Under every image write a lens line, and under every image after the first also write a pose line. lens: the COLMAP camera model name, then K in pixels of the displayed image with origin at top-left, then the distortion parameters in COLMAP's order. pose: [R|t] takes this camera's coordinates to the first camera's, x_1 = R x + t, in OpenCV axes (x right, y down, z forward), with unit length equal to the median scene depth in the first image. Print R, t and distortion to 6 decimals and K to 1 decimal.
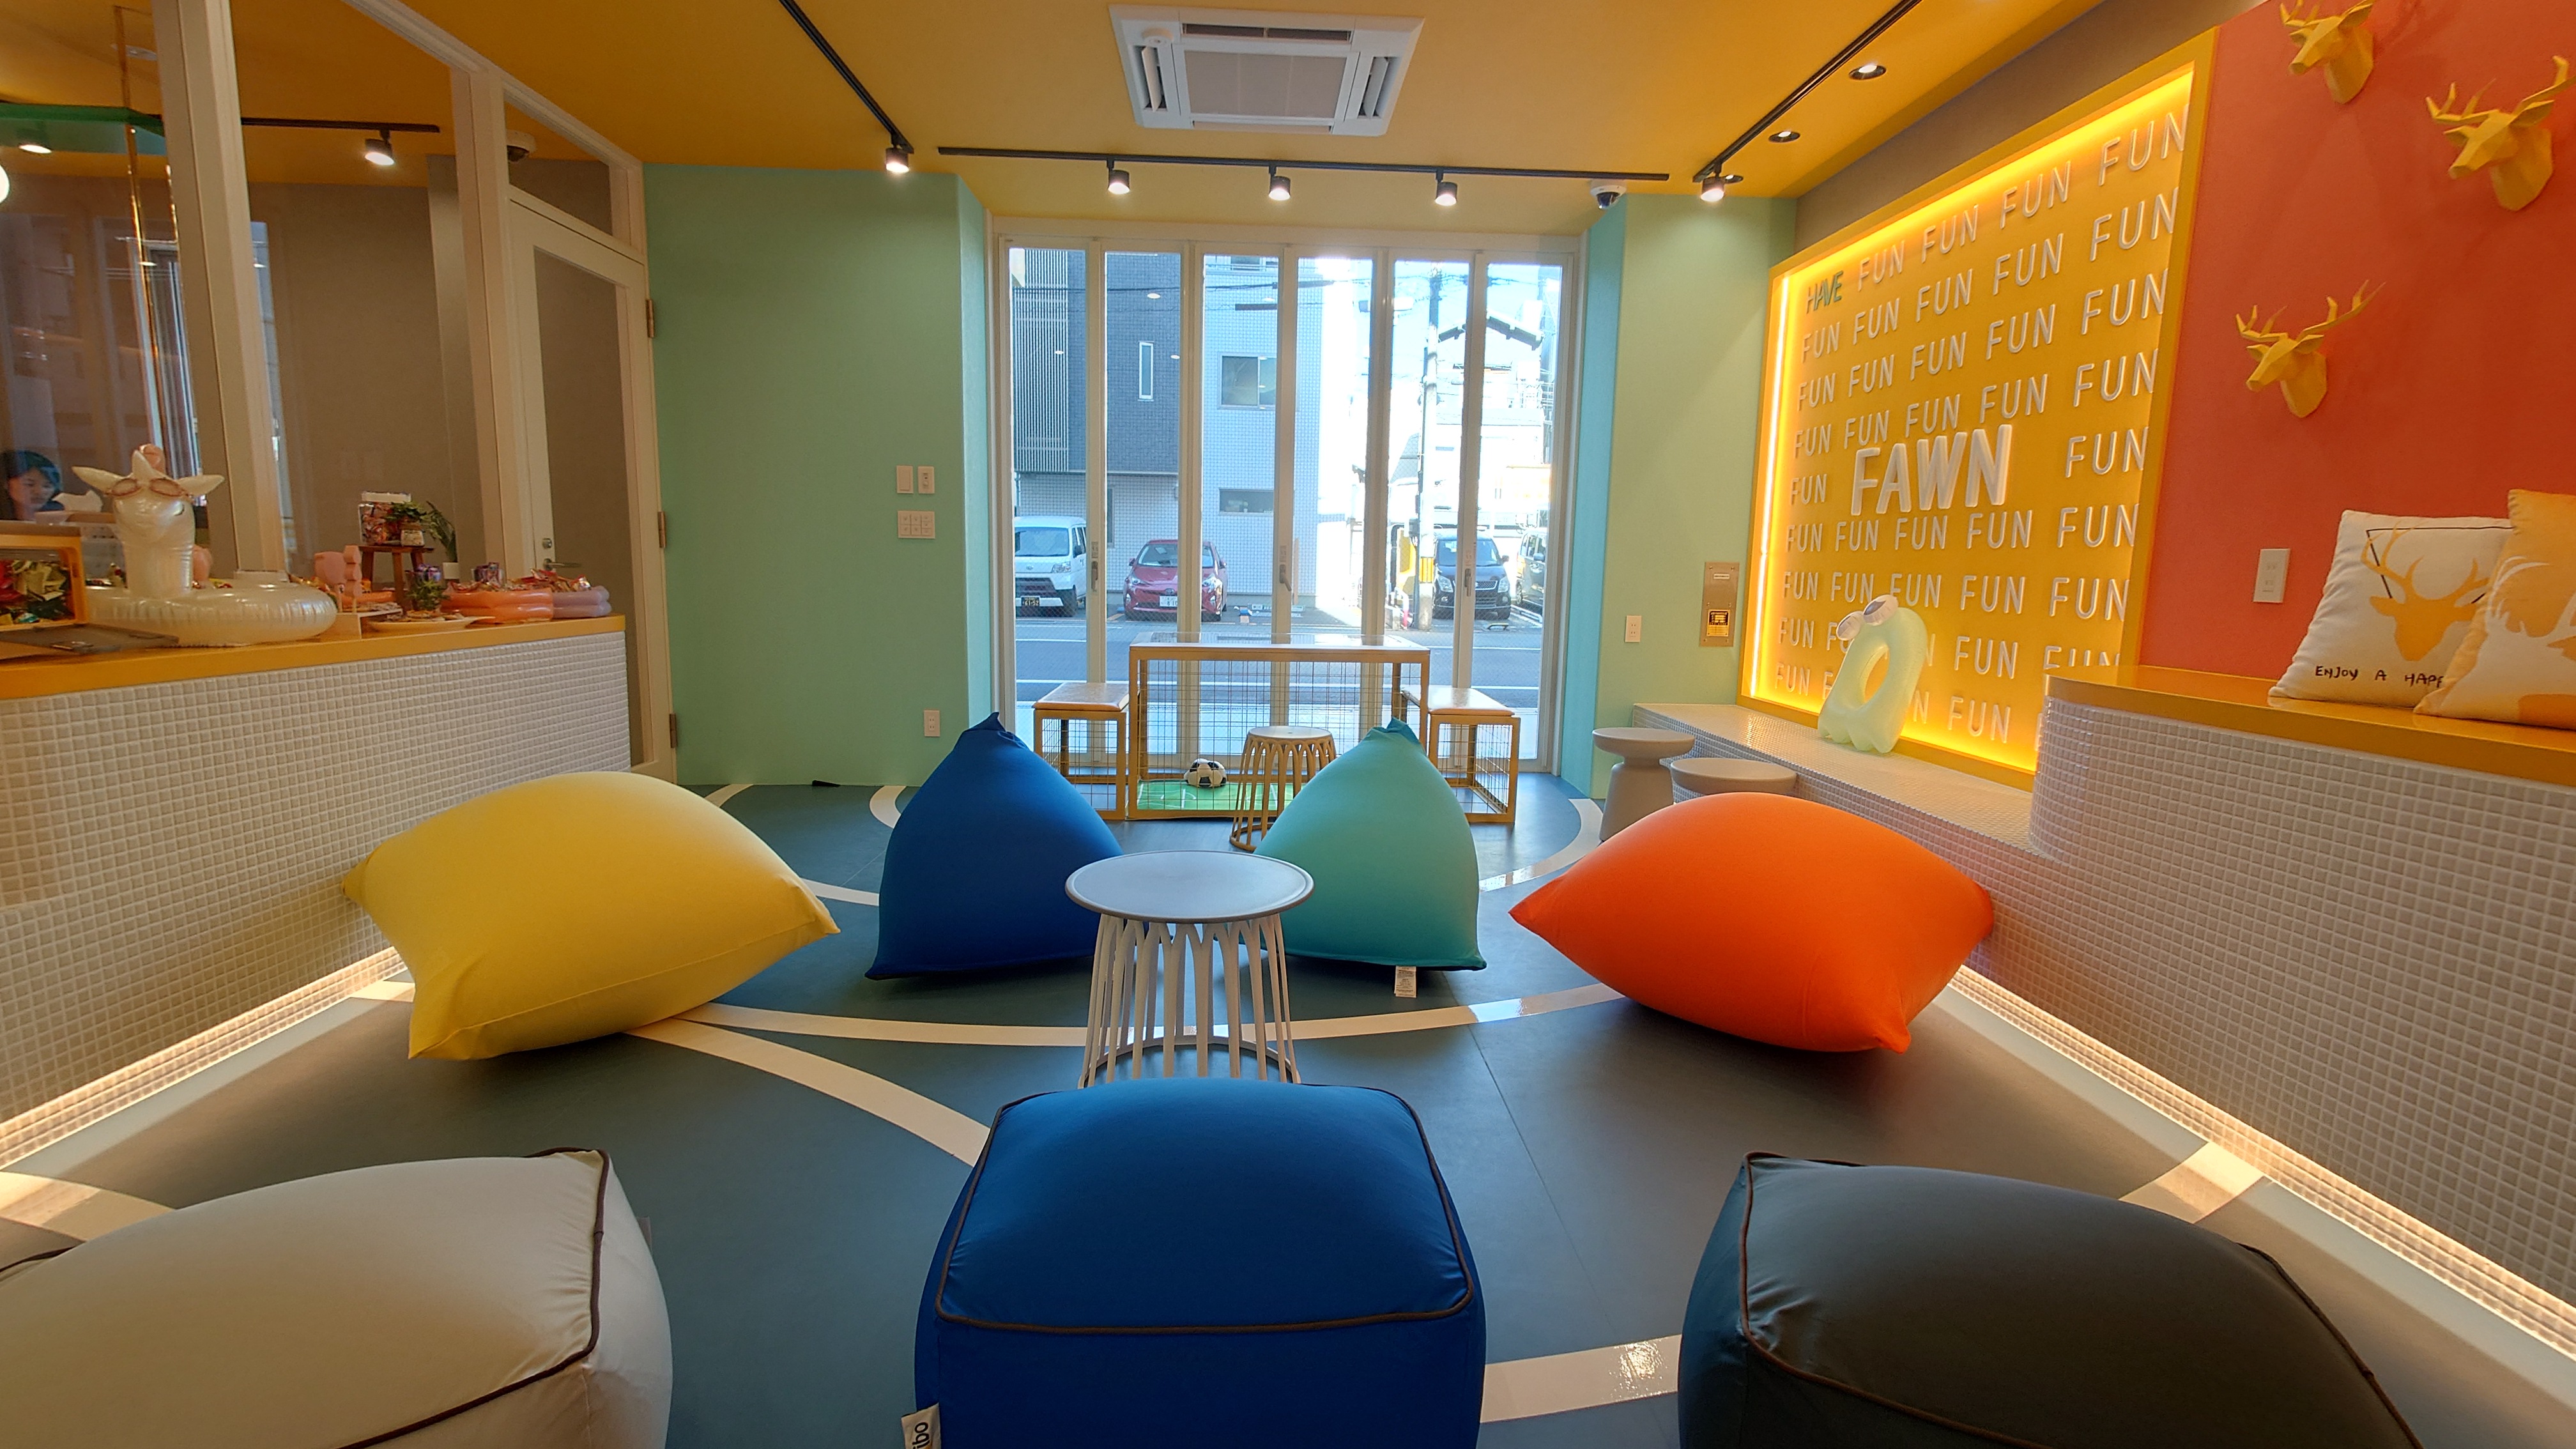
lens RADIAL K [[1169.6, 0, 1288.0], [0, 1169.6, 724.5], [0, 0, 1]] dist [0.000071, 0.000164]
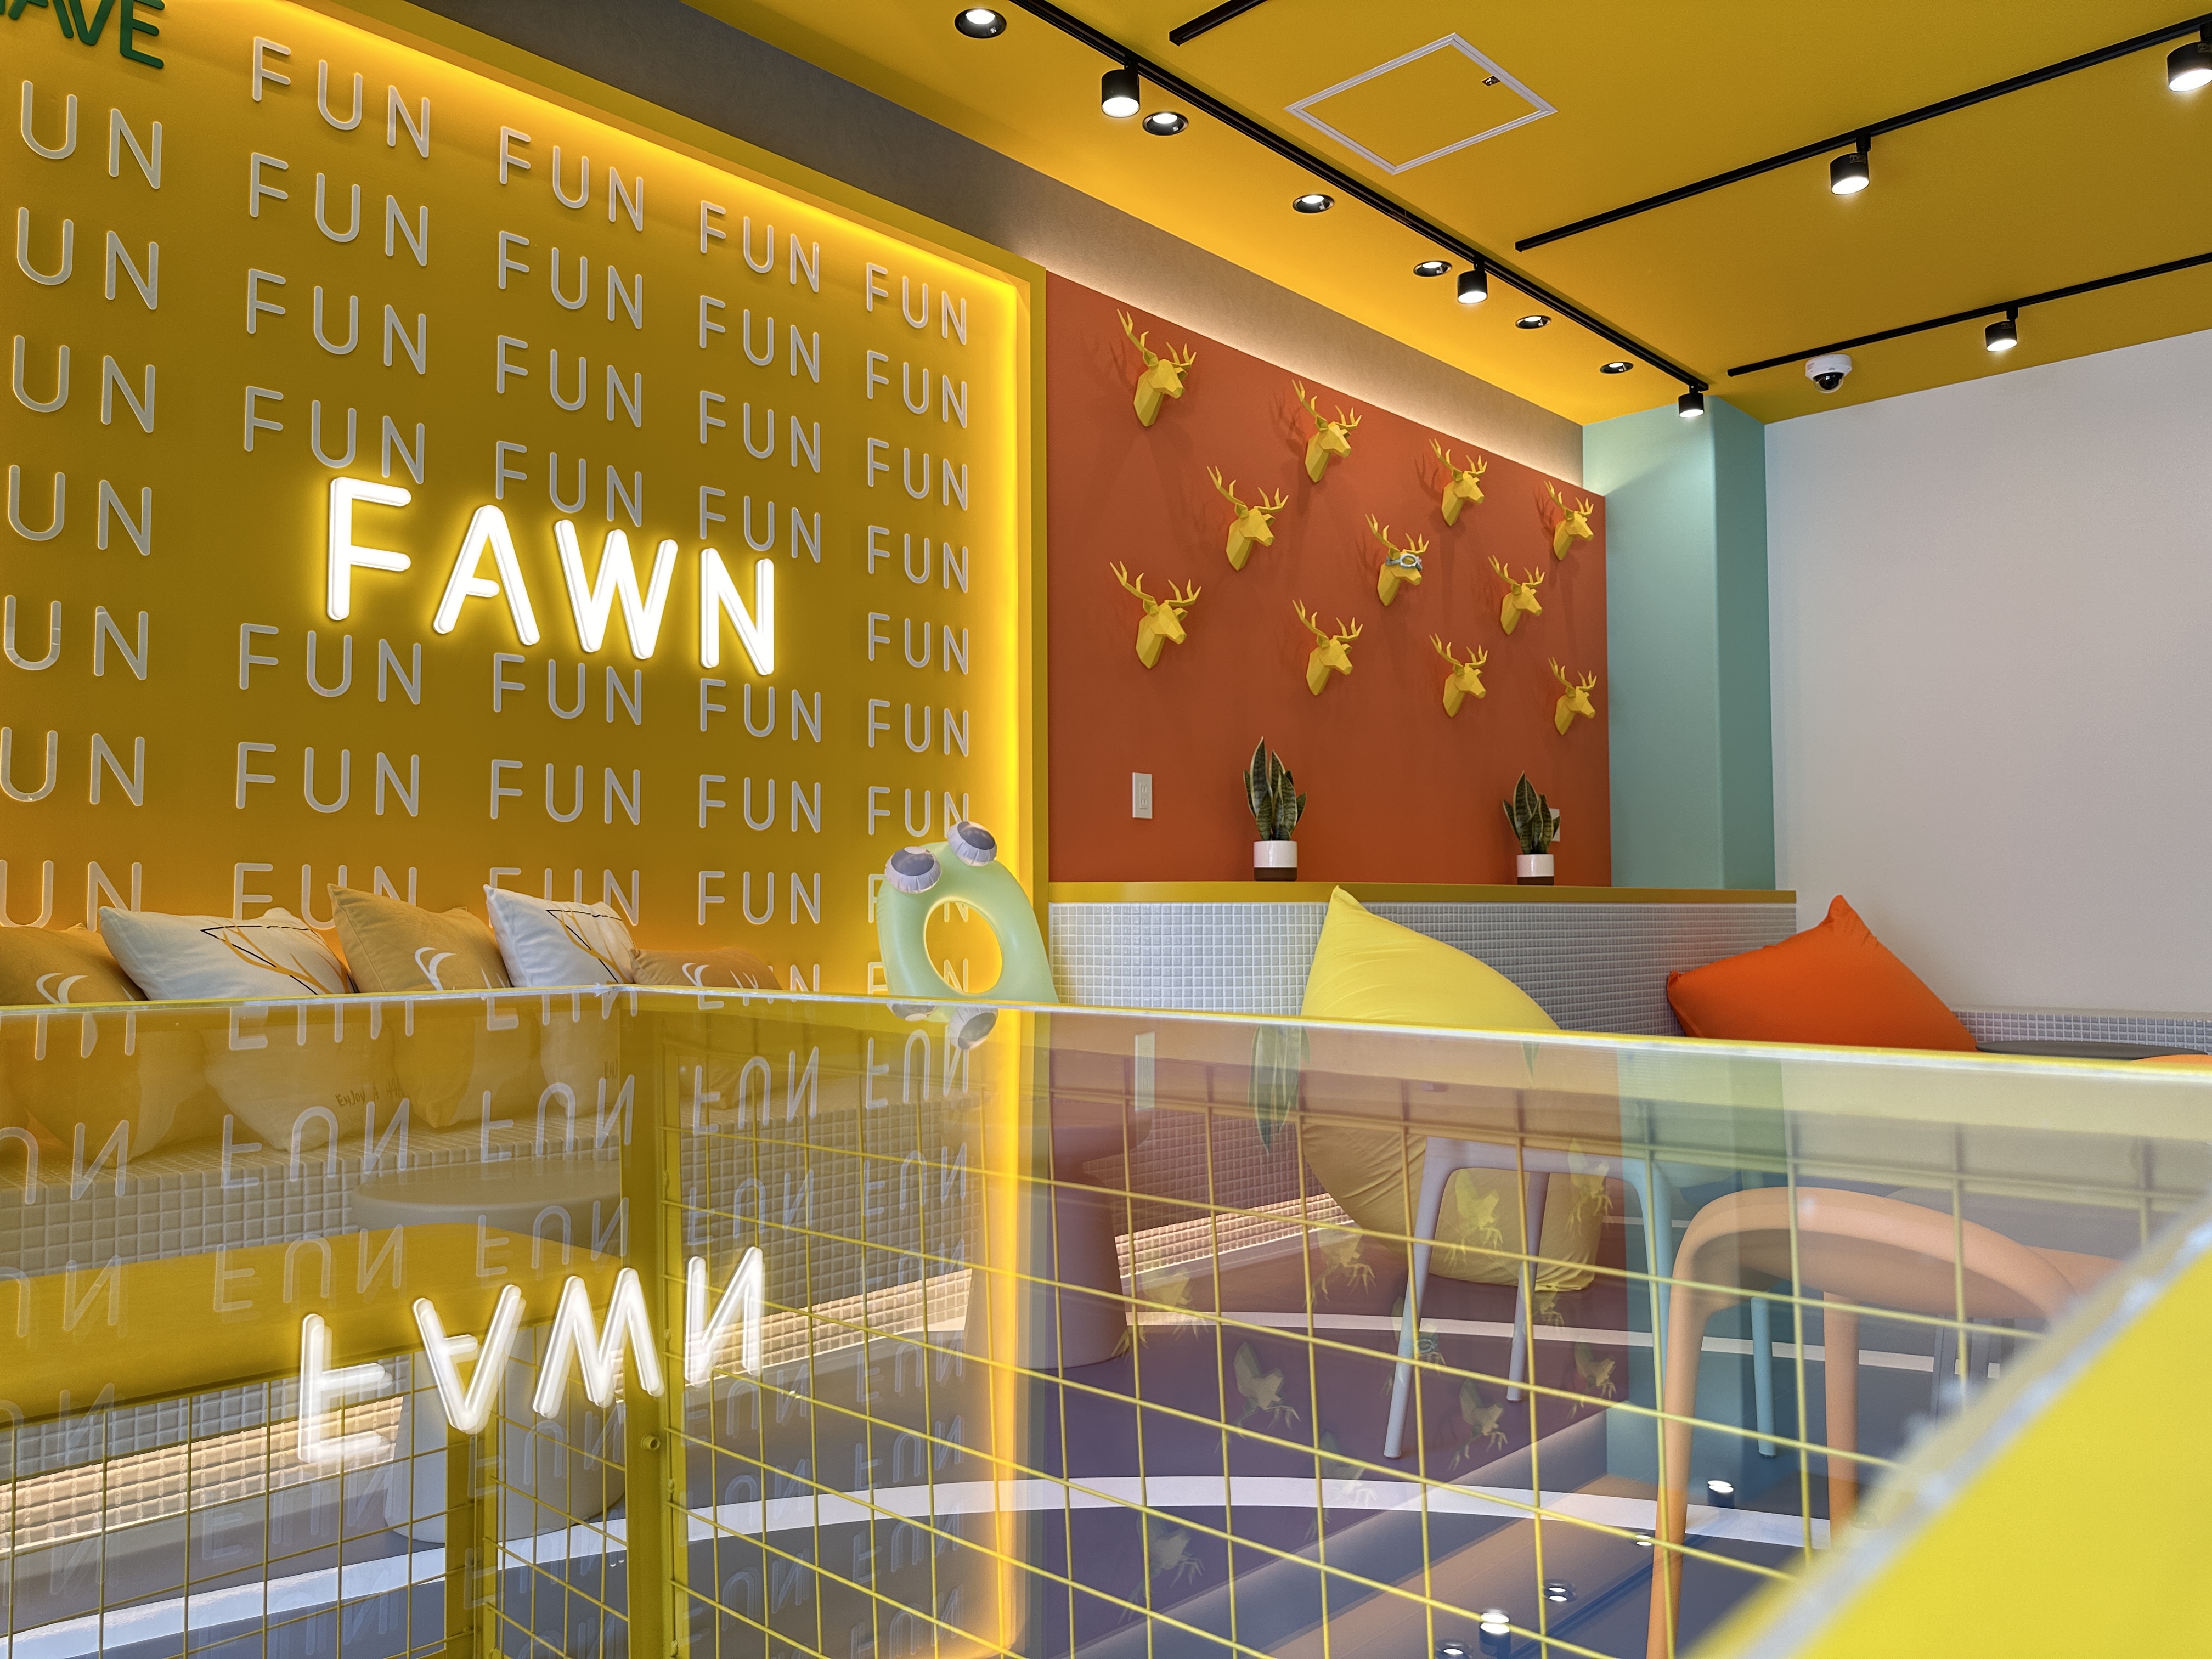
lens RADIAL K [[1555.5, 0, 1108.5], [0, 1555.5, 839.8], [0, 0, 1]] dist [0.000815, -0.006804]
pose [[-0.693774, 0.005190, 0.720175, -0.177226], [0.081608, 0.994100, 0.071453, -0.138719], [-0.715555, 0.108344, -0.690104, 1.471928]]
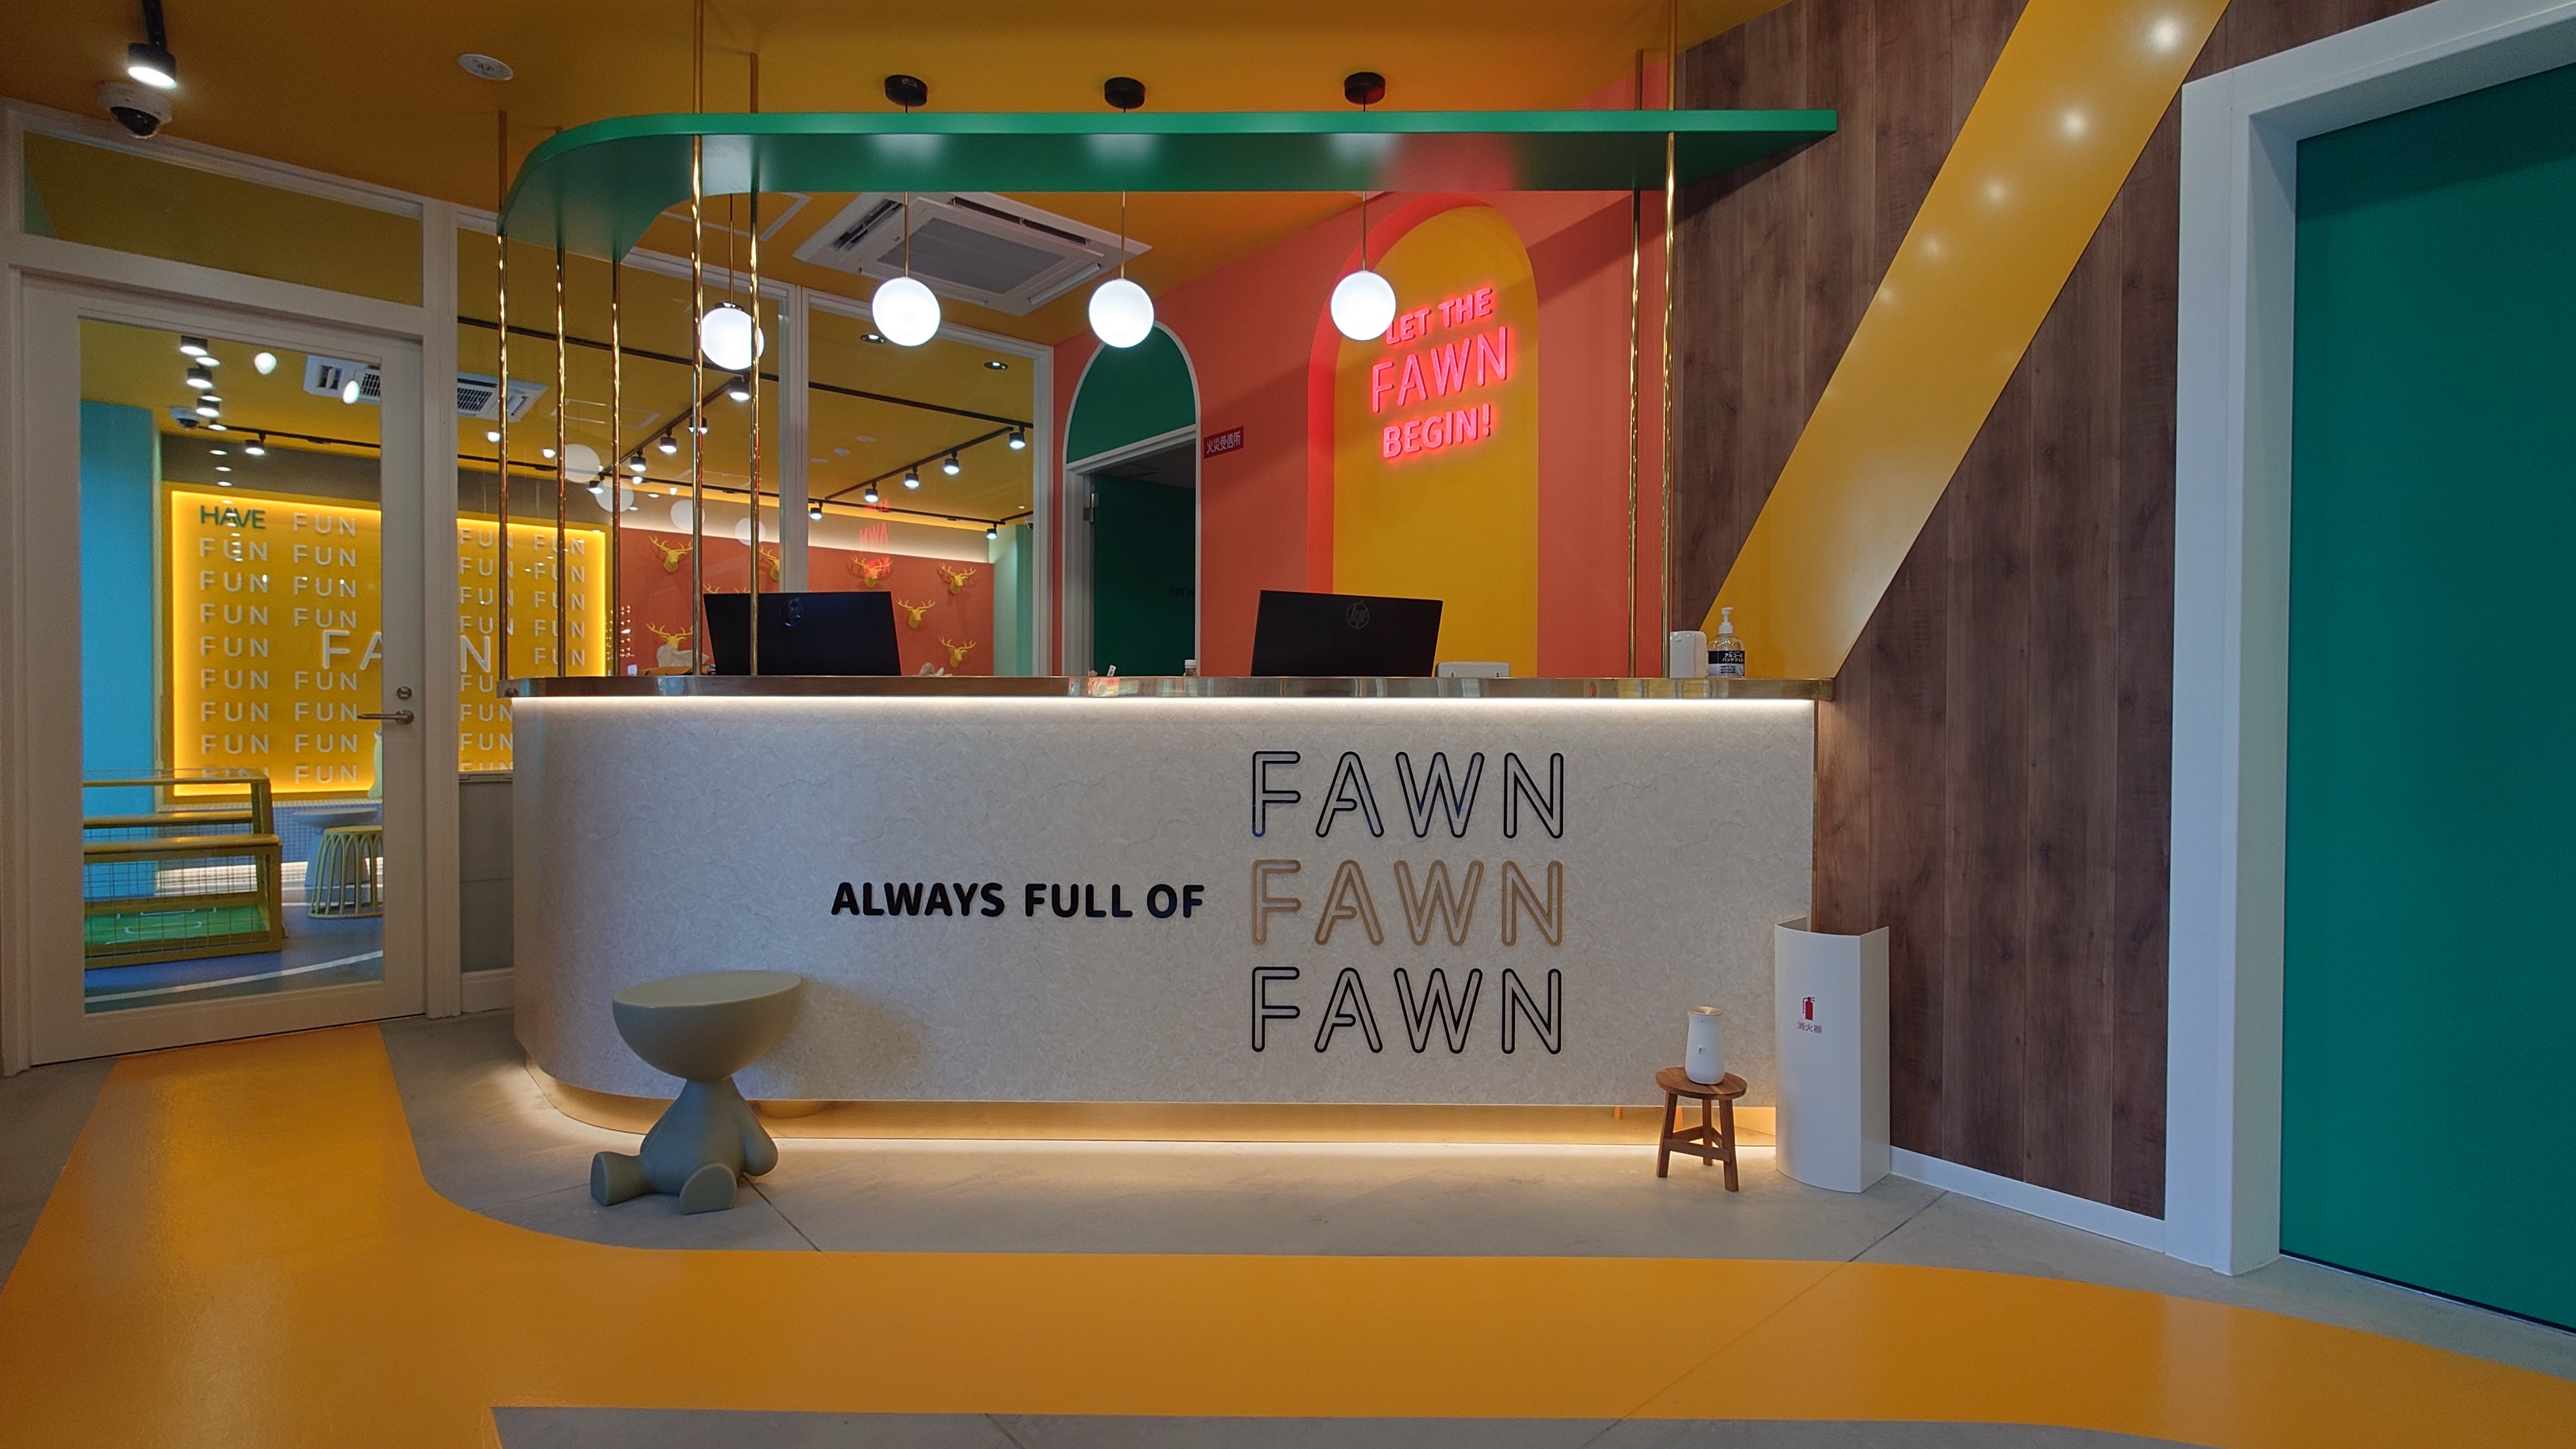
lens RADIAL K [[1169.6, 0, 1288.0], [0, 1169.6, 724.5], [0, 0, 1]] dist [0.000071, 0.000164]
pose [[-0.629988, -0.029010, 0.776063, -2.027866], [0.090382, 0.989773, 0.110368, -0.195350], [-0.771327, 0.139673, -0.620923, 1.203612]]
